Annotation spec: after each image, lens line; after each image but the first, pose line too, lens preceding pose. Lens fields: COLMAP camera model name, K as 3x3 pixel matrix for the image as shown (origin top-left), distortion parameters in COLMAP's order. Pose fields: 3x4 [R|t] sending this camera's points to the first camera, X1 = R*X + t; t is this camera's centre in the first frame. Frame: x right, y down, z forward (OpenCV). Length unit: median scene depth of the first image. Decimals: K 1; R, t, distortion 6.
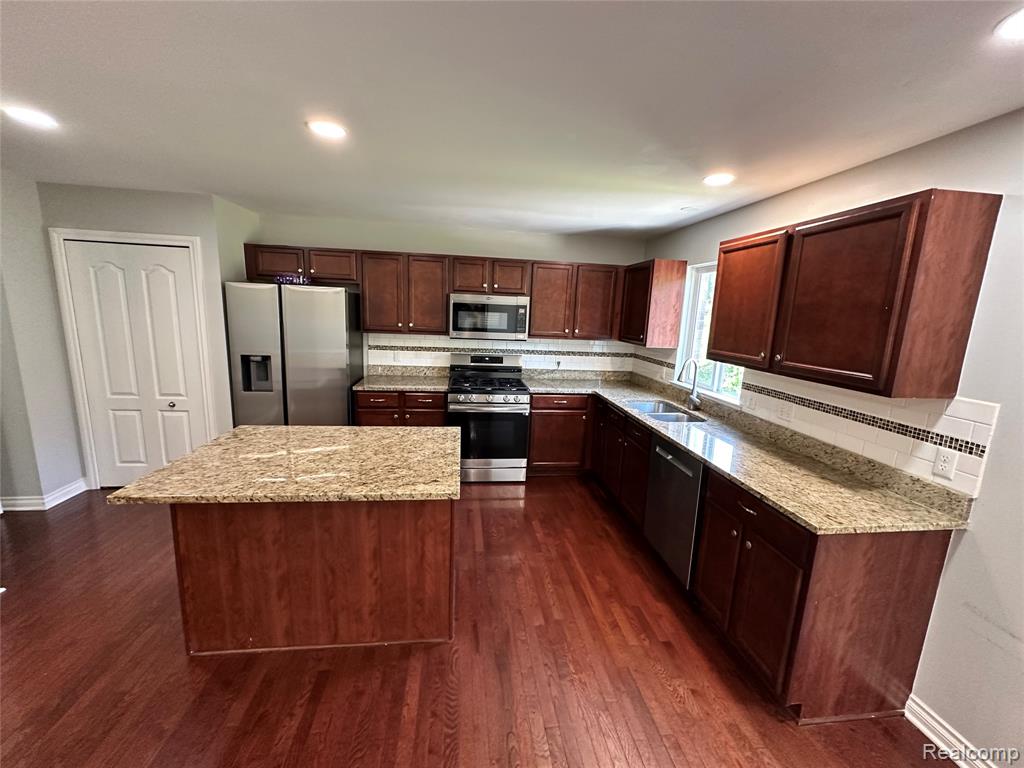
lens RADIAL K [[409.3, 0, 512.0], [0, 409.3, 383.3], [0, 0, 1]] dist [-0.001673, 0.001751]
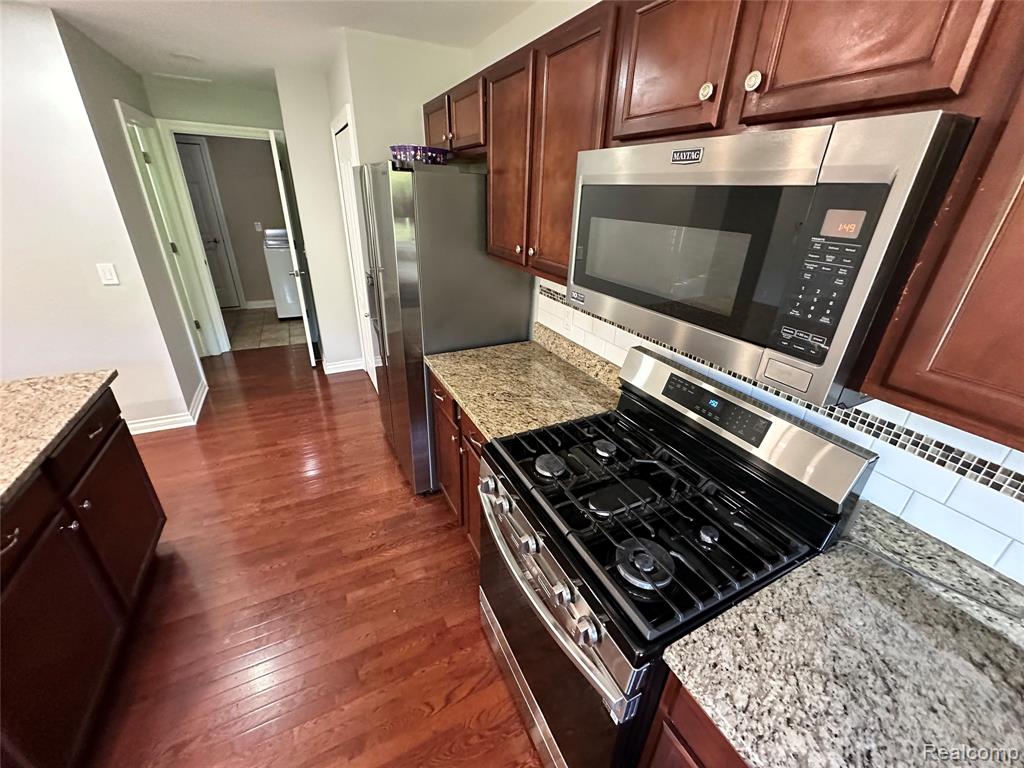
lens RADIAL K [[409.3, 0, 511.4], [0, 409.3, 382.6], [0, 0, 1]] dist [-0.001673, 0.001751]
pose [[0.331771, 0.370799, -0.867431, 0.168532], [-0.184278, 0.927272, 0.325897, -0.180837], [0.925186, 0.051725, 0.375972, 1.007423]]
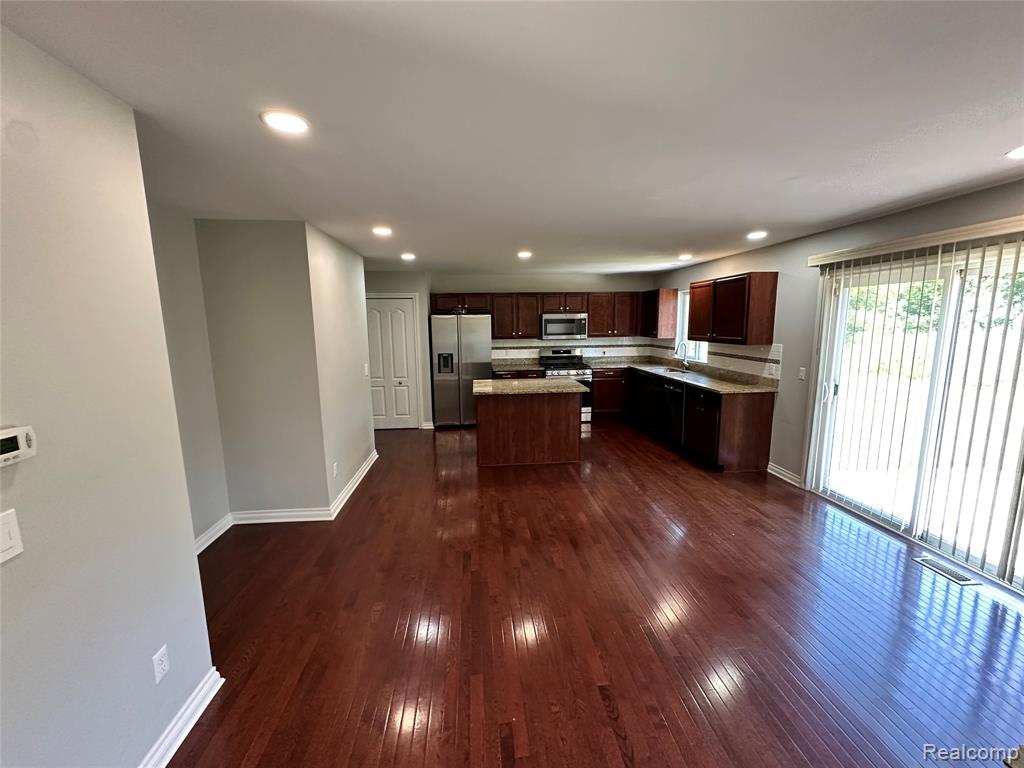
lens RADIAL K [[409.3, 0, 511.3], [0, 409.3, 385.4], [0, 0, 1]] dist [-0.001673, 0.001751]
pose [[0.997930, -0.050051, -0.040389, -0.268547], [0.049058, 0.998477, -0.025220, 0.143039], [0.041590, 0.023187, 0.998866, -0.872562]]
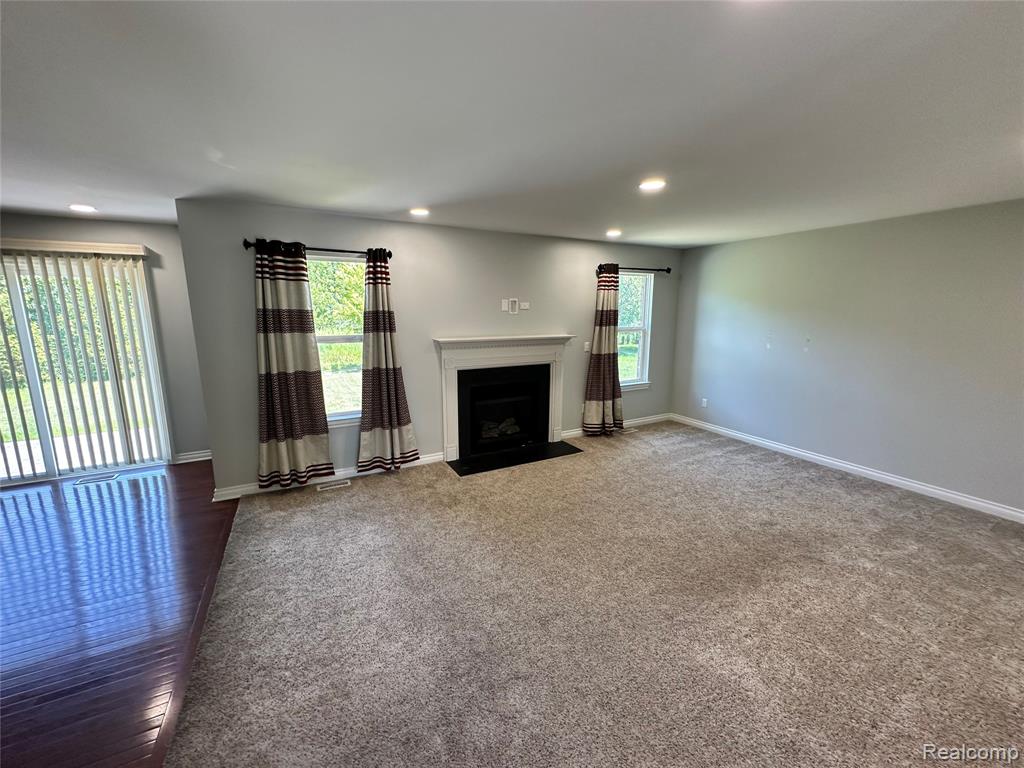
lens RADIAL K [[409.3, 0, 504.3], [0, 409.3, 383.2], [0, 0, 1]] dist [-0.001673, 0.001751]
pose [[-0.347325, -0.215031, 0.912758, -0.907520], [0.143282, 0.949756, 0.278269, 0.103244], [-0.926734, 0.227432, -0.299063, -0.821812]]
